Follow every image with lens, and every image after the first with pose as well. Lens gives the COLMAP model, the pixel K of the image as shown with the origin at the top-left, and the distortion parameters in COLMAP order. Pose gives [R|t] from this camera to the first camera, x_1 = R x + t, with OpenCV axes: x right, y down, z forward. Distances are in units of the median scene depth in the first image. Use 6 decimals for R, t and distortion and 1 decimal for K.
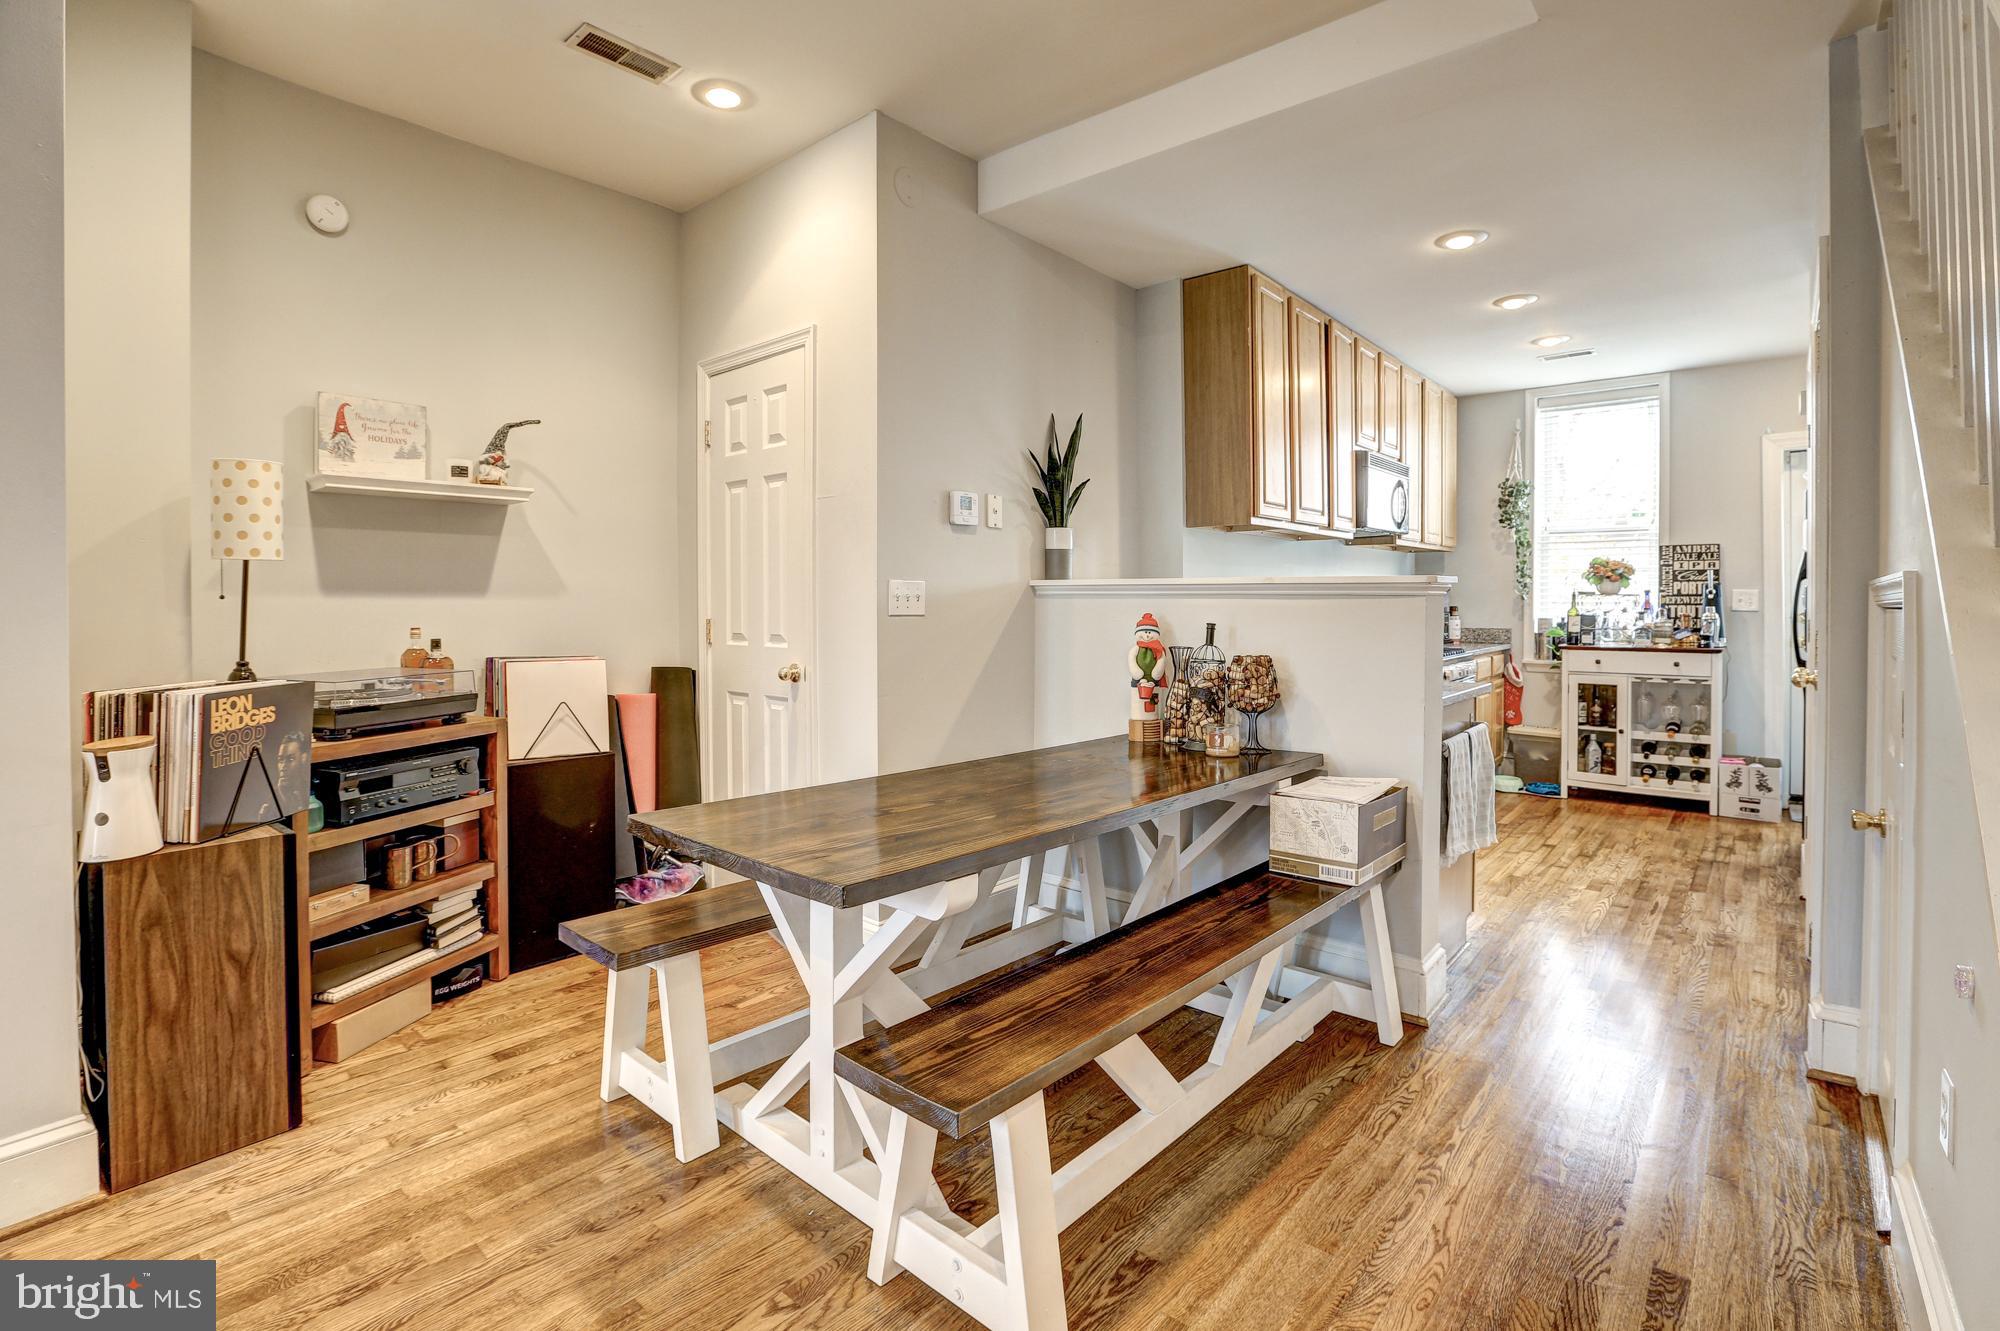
lens RADIAL K [[936.1, 0, 1008.9], [0, 936.1, 618.3], [0, 0, 1]] dist [-0.025766, 0.000393]
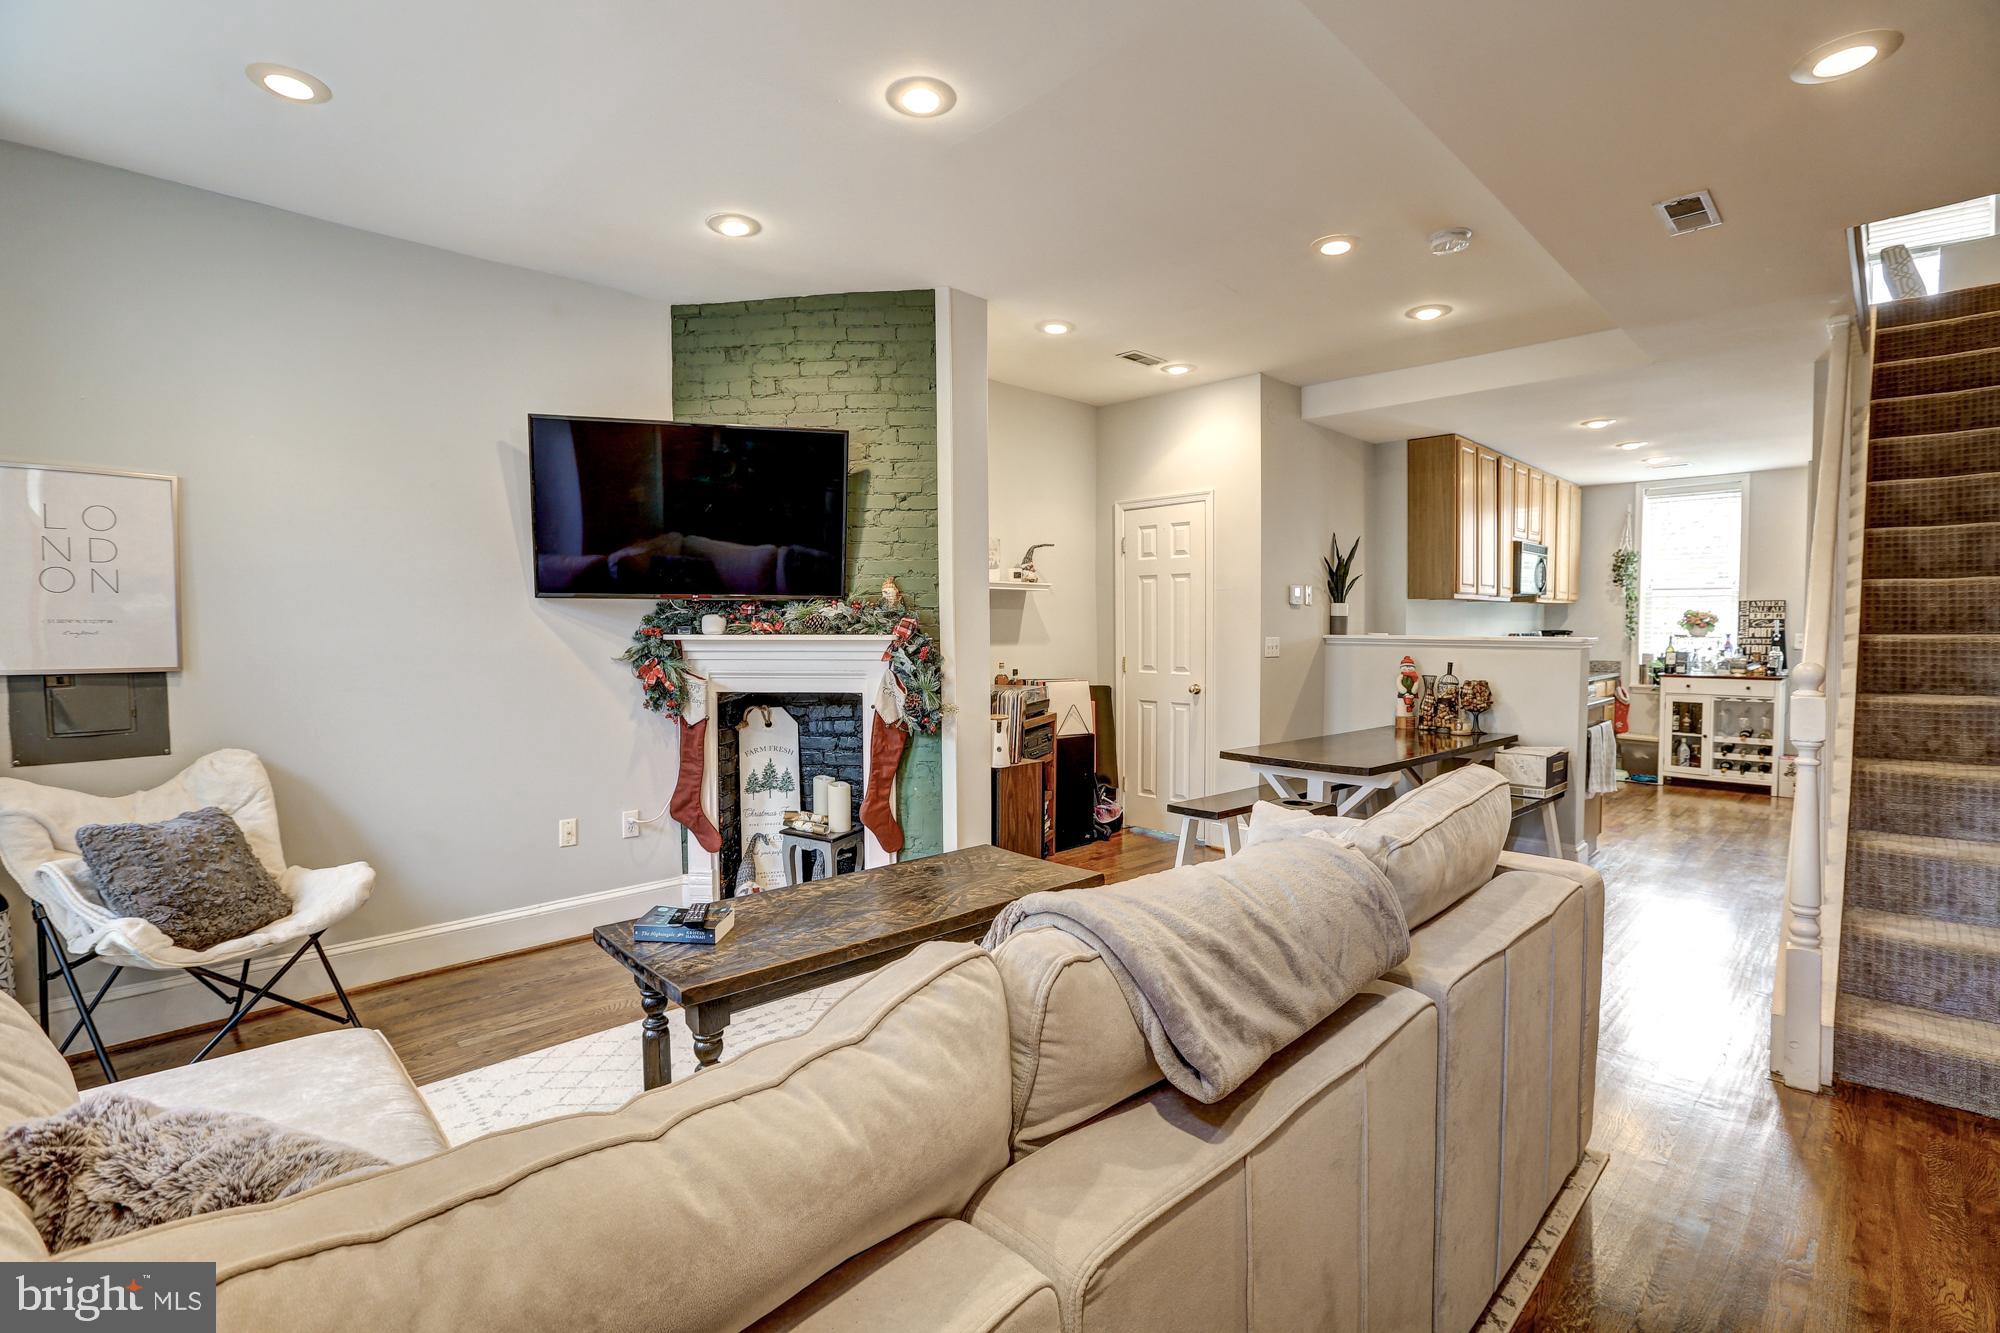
lens RADIAL K [[940.9, 0, 1000.0], [0, 940.9, 666.5], [0, 0, 1]] dist [-0.003976, -0.000123]
pose [[0.996935, 0.003000, -0.078178, -0.285171], [-0.000920, 0.999645, 0.026630, -0.018947], [0.078230, -0.026476, 0.996584, -0.486985]]
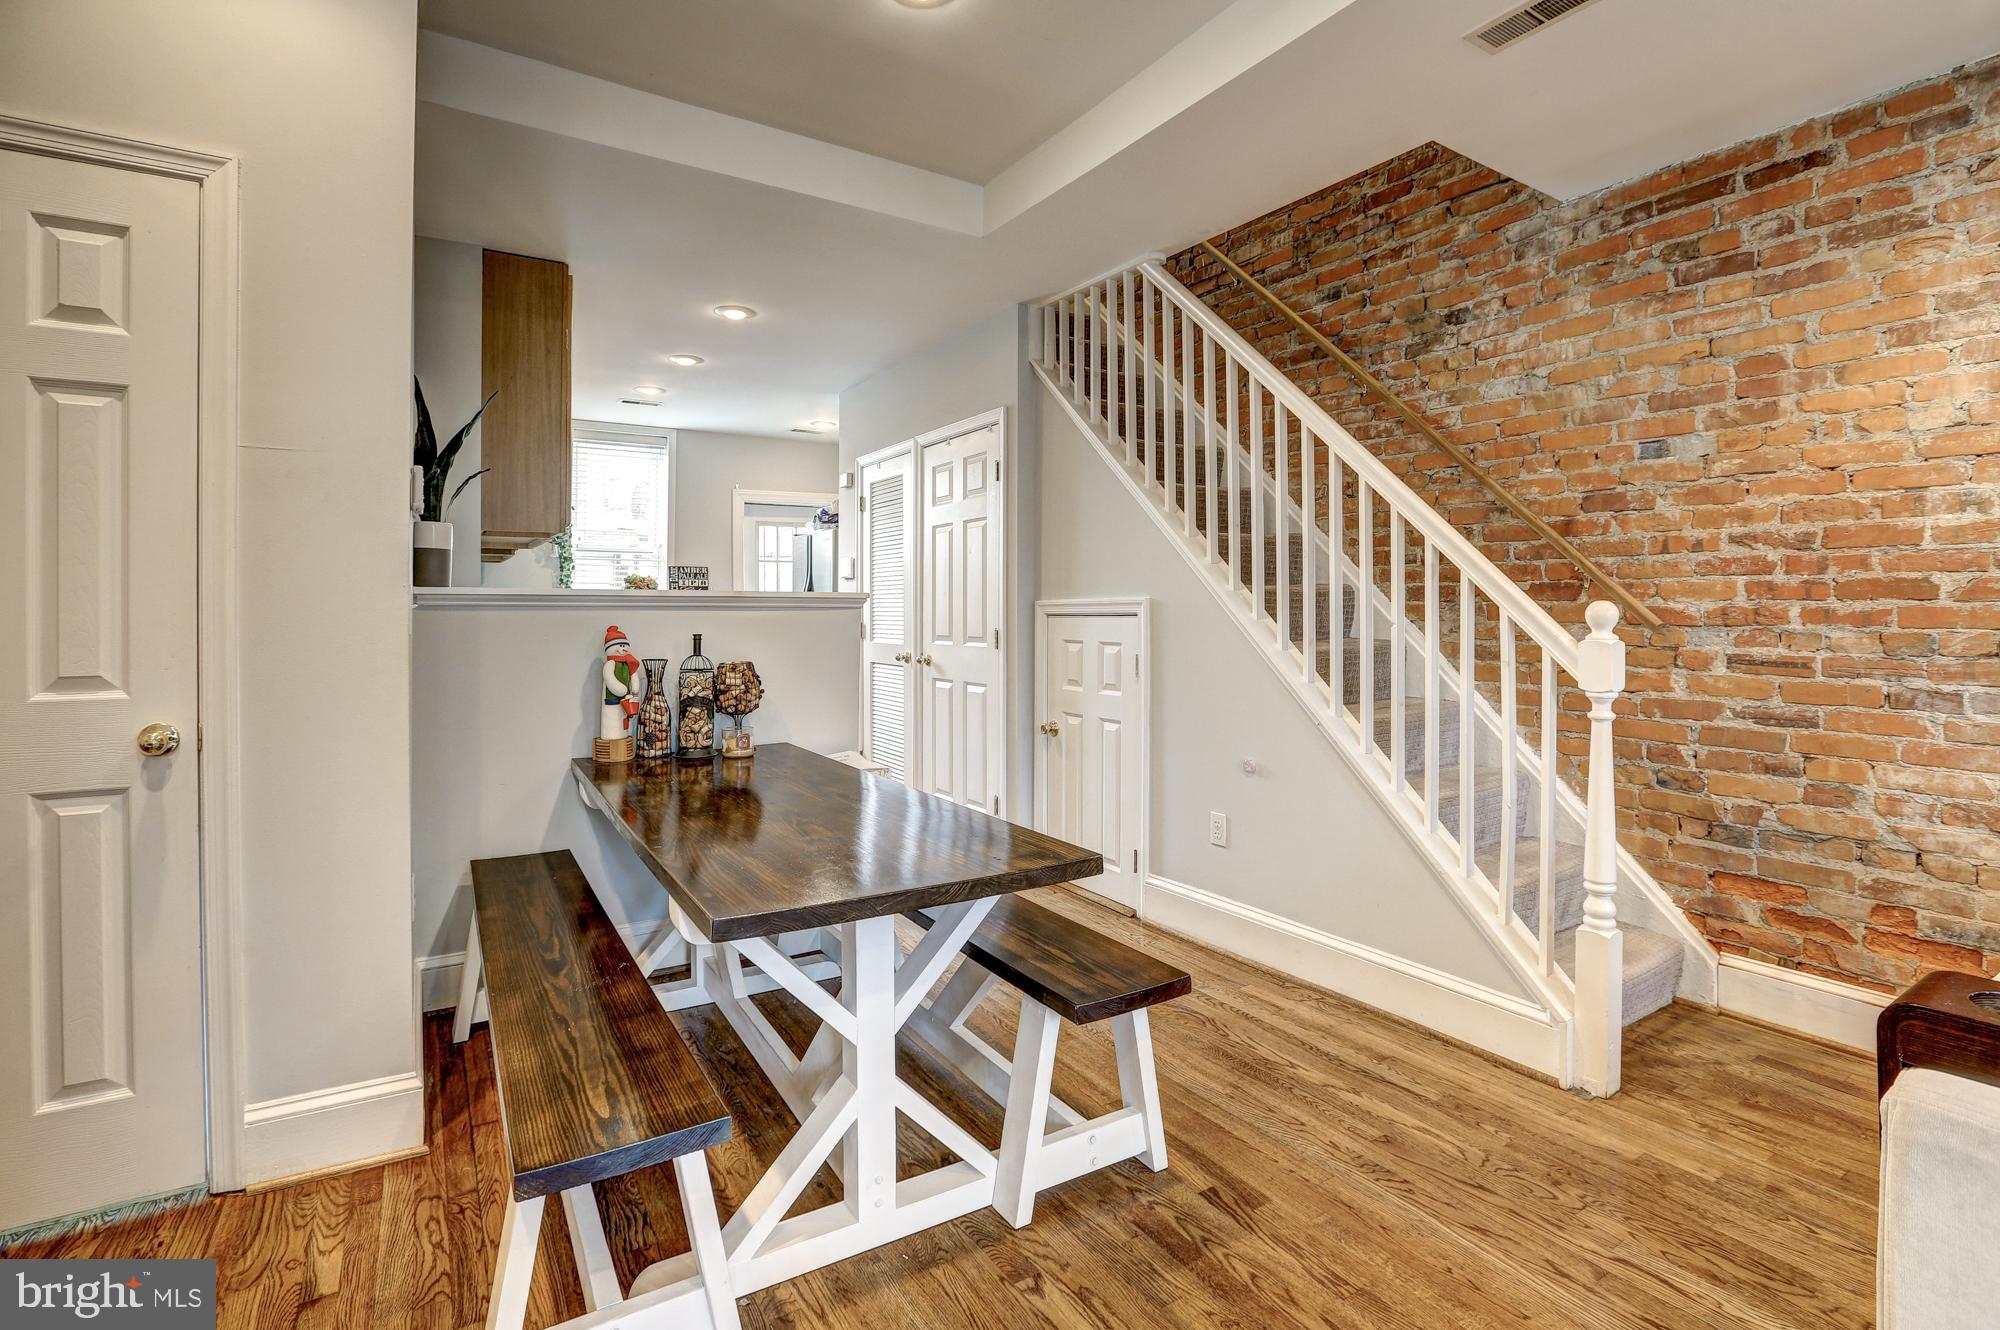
lens RADIAL K [[913.9, 0, 1007.2], [0, 913.9, 607.4], [0, 0, 1]] dist [-0.037133, -0.000092]
pose [[0.287095, 0.001024, 0.957901, -0.371540], [0.018288, 0.999811, -0.006550, -0.006211], [-0.957727, 0.019399, 0.287023, 0.217207]]
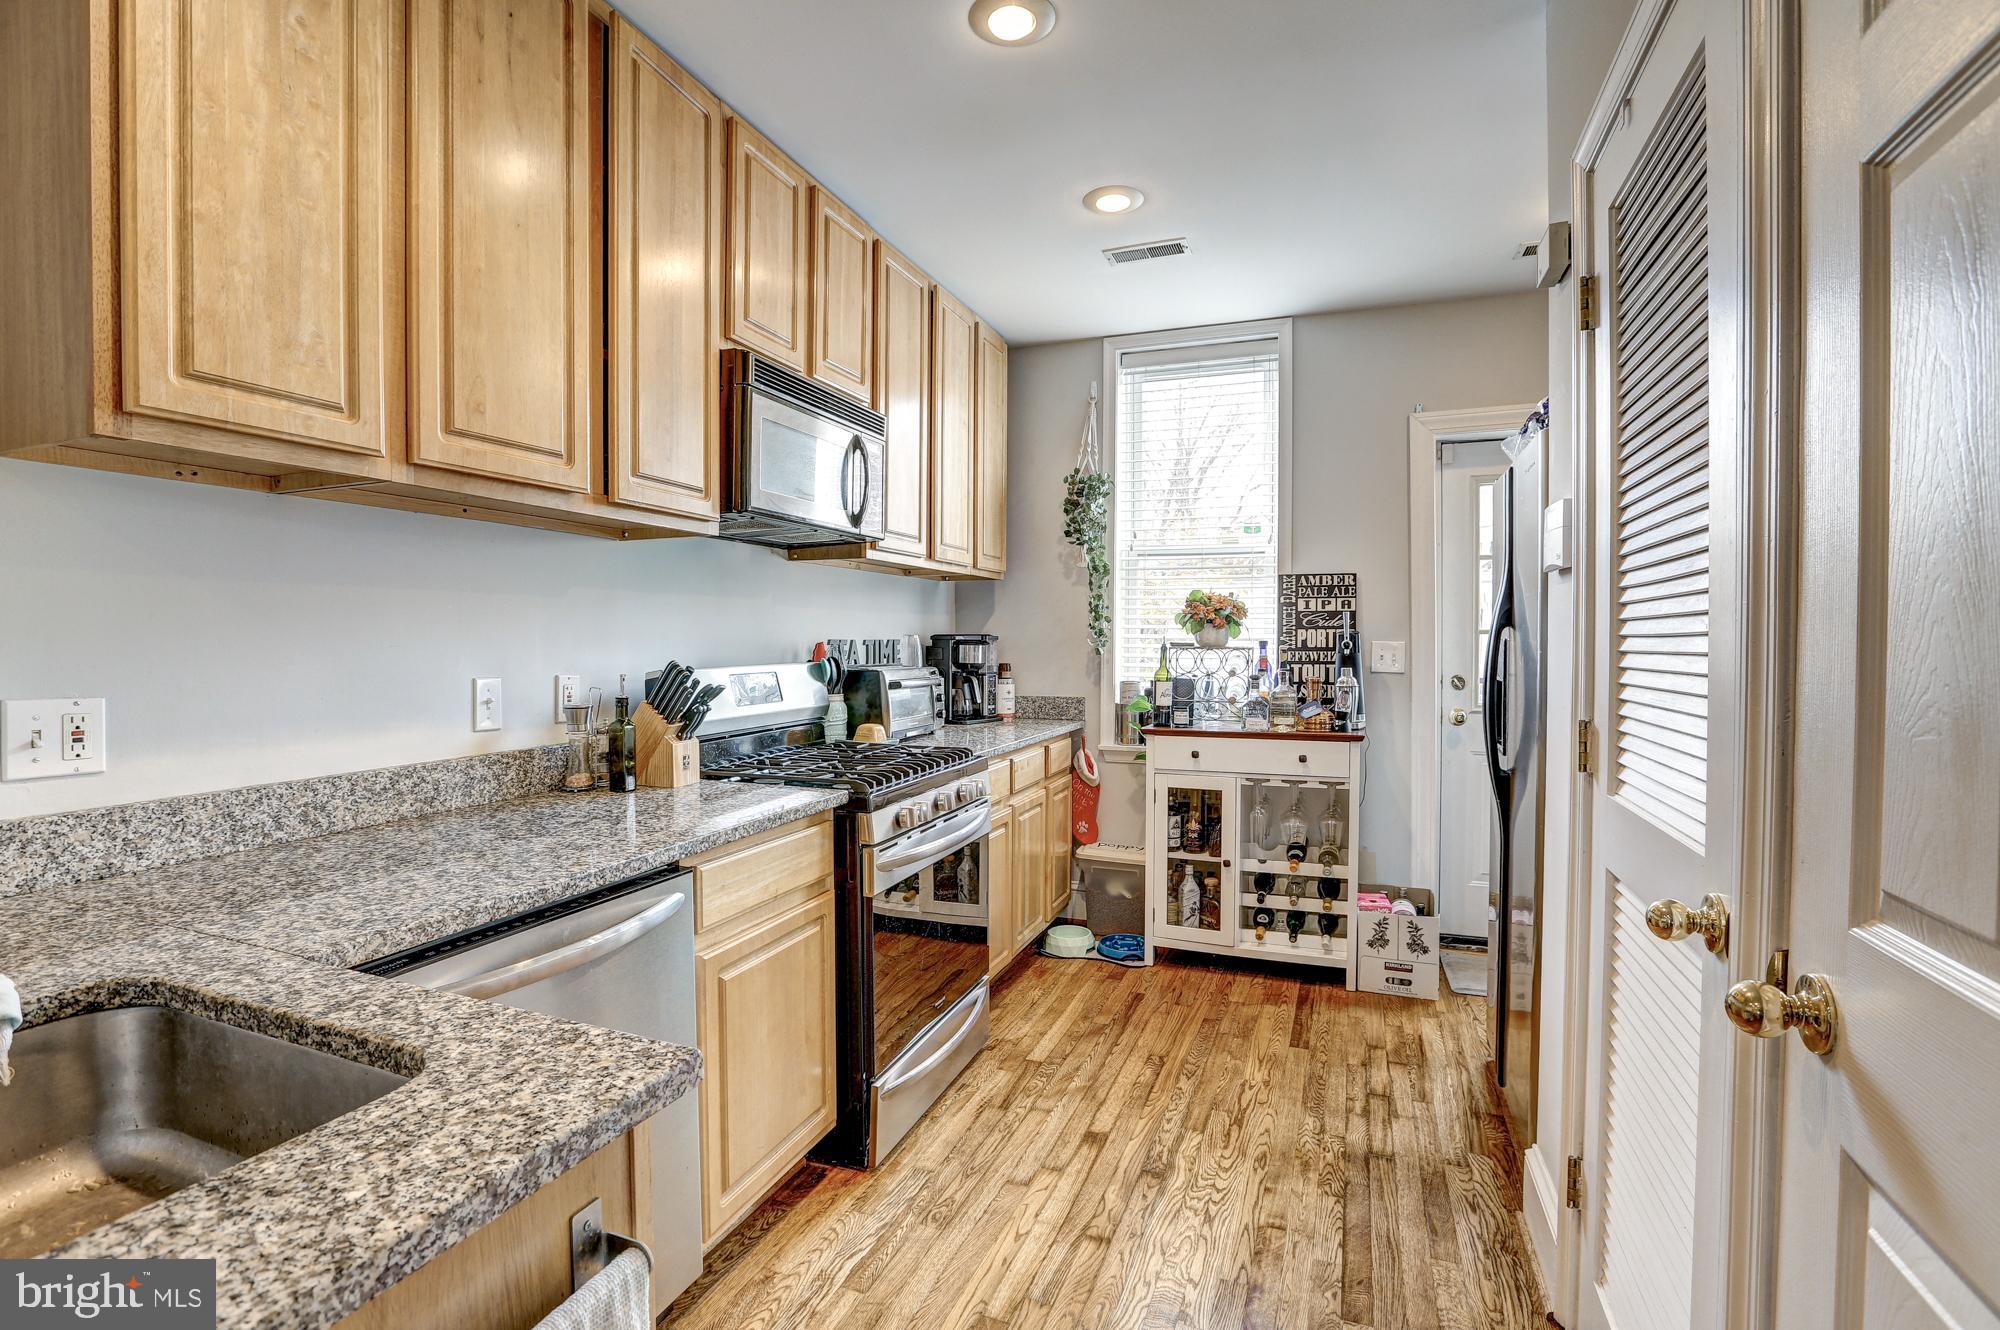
lens RADIAL K [[905.9, 0, 1000.0], [0, 905.9, 665.0], [0, 0, 1]] dist [-0.048731, 0.000174]
pose [[0.948670, -0.005232, 0.316224, 0.320936], [0.001674, 0.999932, 0.011520, -0.022268], [-0.316263, -0.010399, 0.948615, 0.466332]]
